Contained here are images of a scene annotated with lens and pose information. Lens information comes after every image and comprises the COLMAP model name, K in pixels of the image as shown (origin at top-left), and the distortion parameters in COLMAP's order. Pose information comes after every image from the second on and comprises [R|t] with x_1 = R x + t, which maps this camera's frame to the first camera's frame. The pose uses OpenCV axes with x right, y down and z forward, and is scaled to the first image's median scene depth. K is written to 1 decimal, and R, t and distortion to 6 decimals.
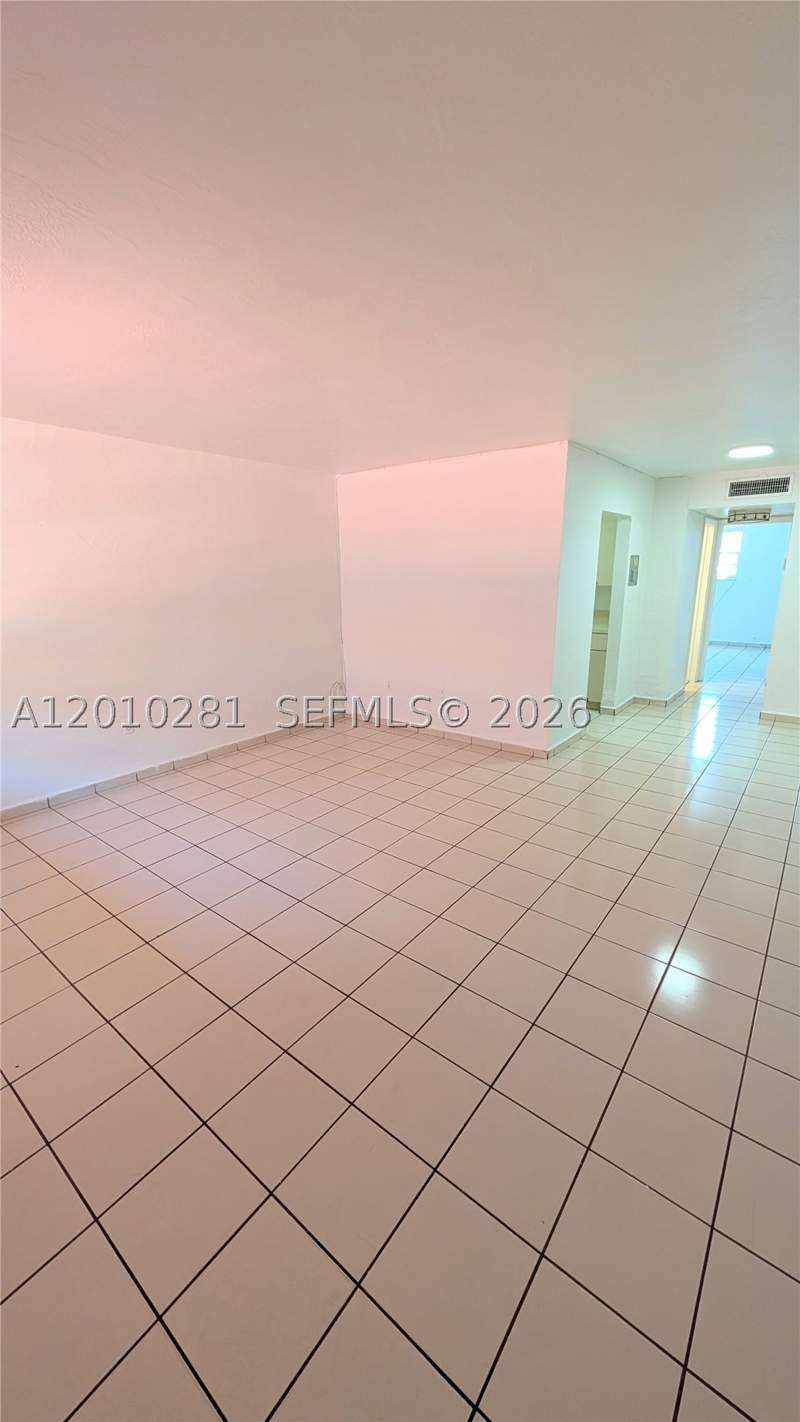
lens RADIAL K [[541.2, 0, 400.0], [0, 541.2, 711.0], [0, 0, 1]] dist [-0.000986, -0.000023]
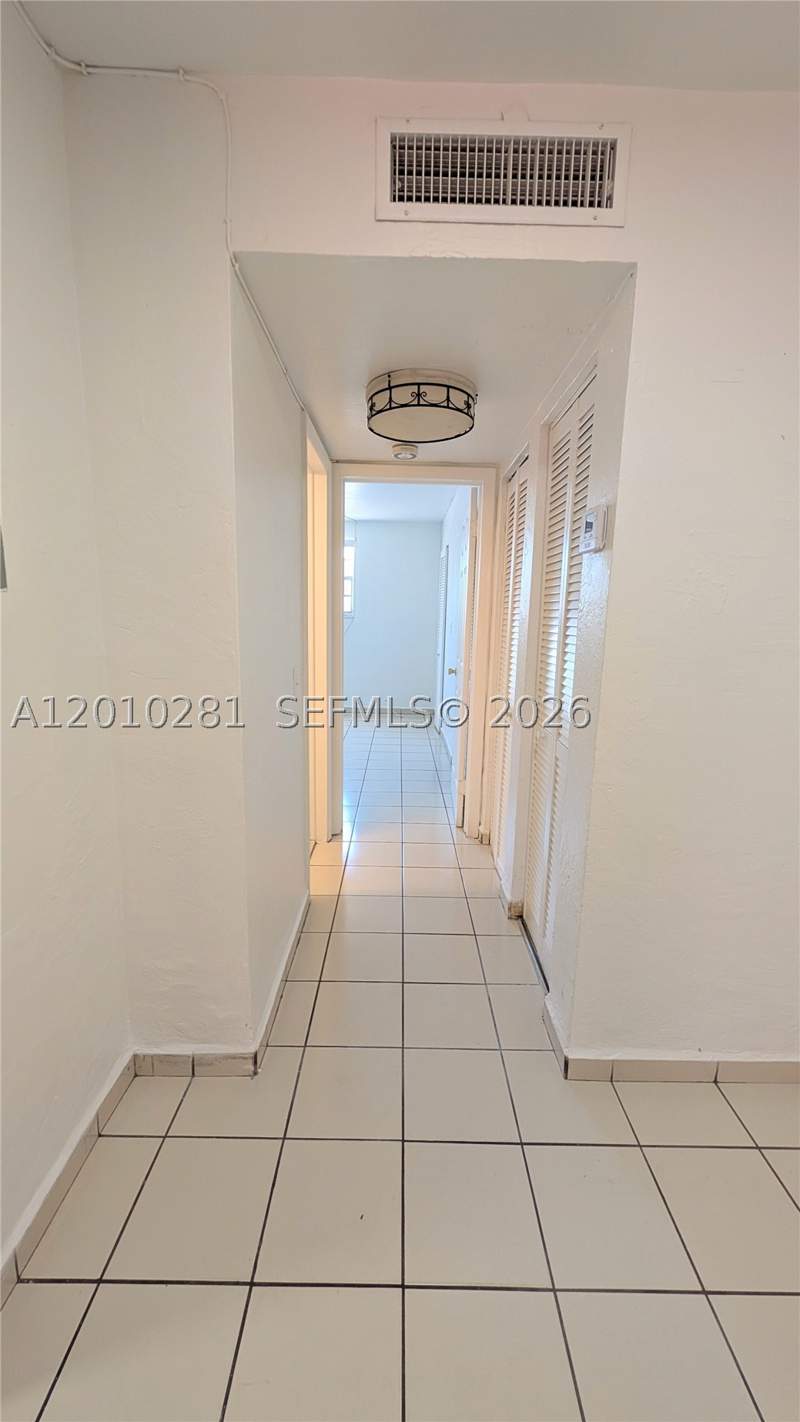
lens RADIAL K [[541.2, 0, 400.0], [0, 541.2, 711.0], [0, 0, 1]] dist [-0.000986, -0.000023]
pose [[0.786260, -0.080266, 0.612660, 0.414405], [0.126022, 0.991517, -0.031830, -0.165805], [-0.604908, 0.102235, 0.789706, 0.762302]]
